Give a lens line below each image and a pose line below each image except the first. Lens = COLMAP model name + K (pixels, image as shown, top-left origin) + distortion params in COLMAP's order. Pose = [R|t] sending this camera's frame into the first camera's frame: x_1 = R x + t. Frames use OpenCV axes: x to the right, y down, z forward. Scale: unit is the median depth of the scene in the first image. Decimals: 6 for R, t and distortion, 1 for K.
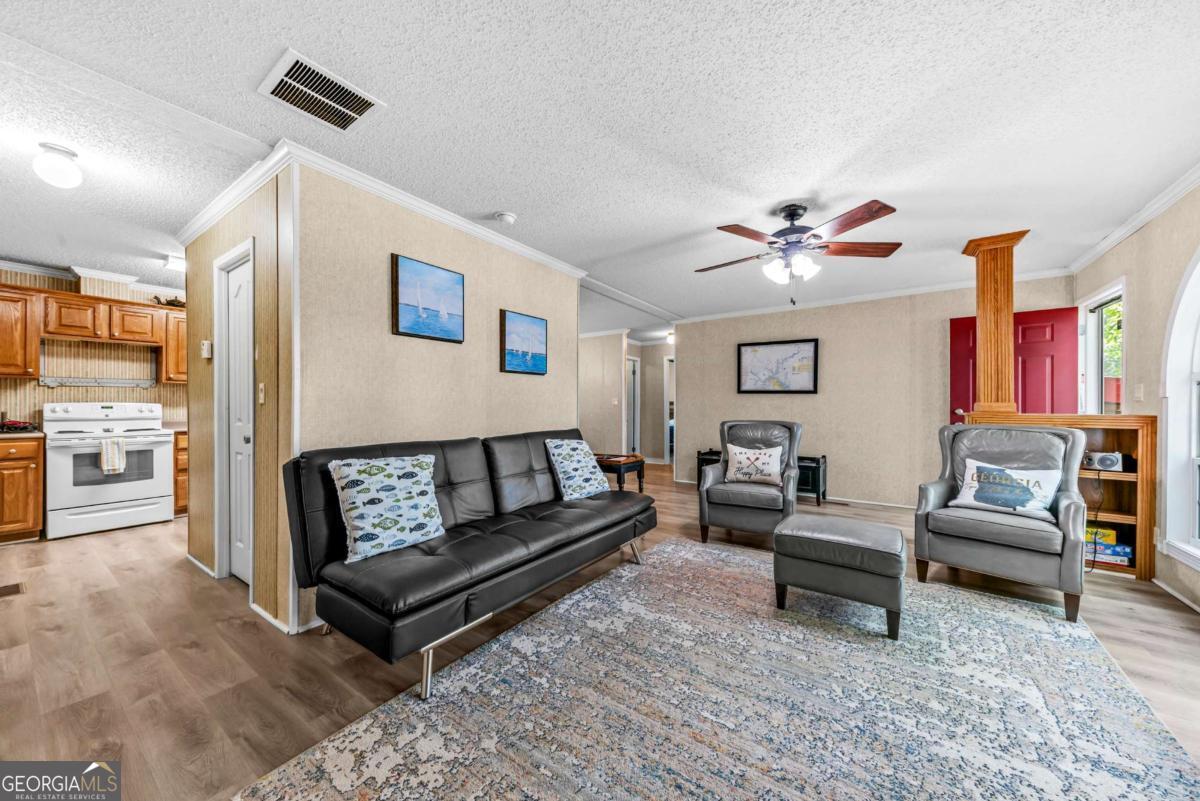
lens RADIAL K [[414.9, 0, 603.6], [0, 414.9, 406.5], [0, 0, 1]] dist [0.013184, -0.004180]
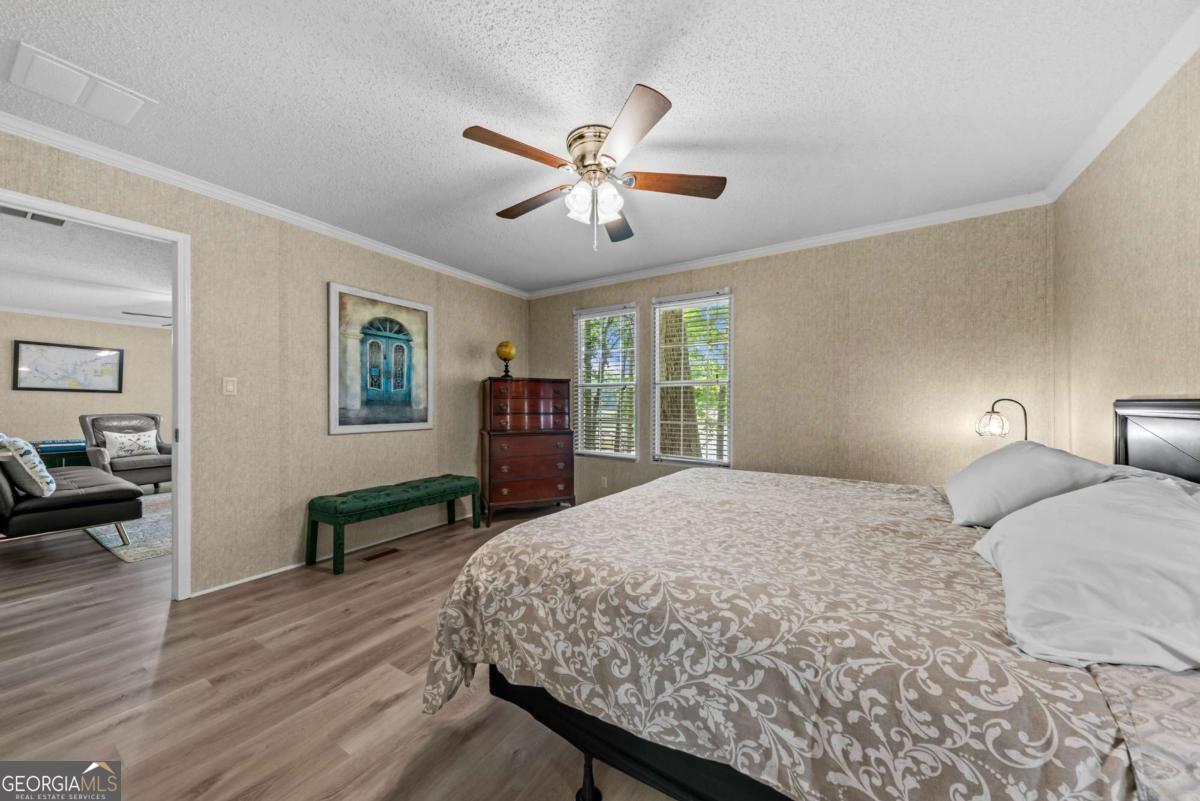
lens RADIAL K [[407.7, 0, 599.4], [0, 407.7, 403.5], [0, 0, 1]] dist [-0.000090, -0.000136]
pose [[-0.047490, -0.000085, 0.998872, -1.202073], [0.000544, 1.000000, 0.000111, 0.000931], [-0.998872, 0.000548, -0.047490, -0.584947]]
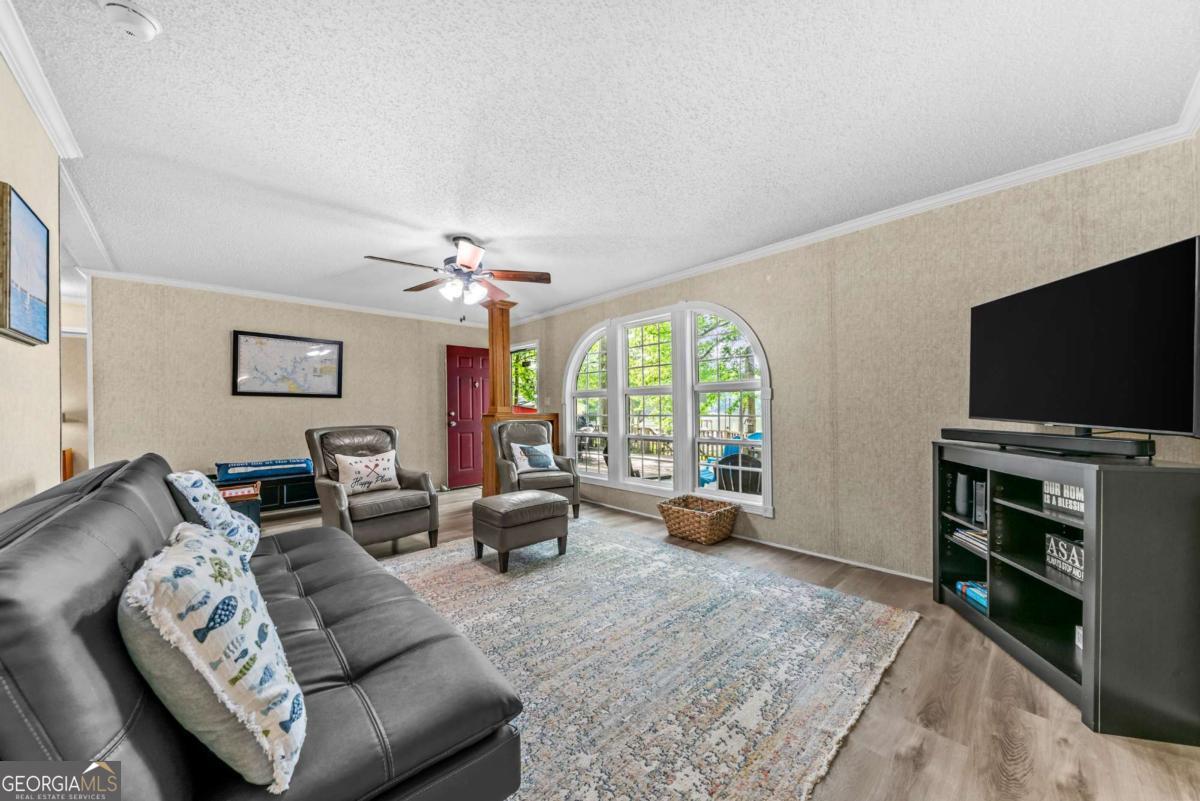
lens RADIAL K [[414.9, 0, 603.6], [0, 414.9, 406.5], [0, 0, 1]] dist [0.013184, -0.004180]
pose [[0.204149, 0.001443, 0.978939, -0.486984], [0.012532, 0.999913, -0.004088, 0.000859], [-0.978860, 0.013102, 0.204113, 0.304995]]
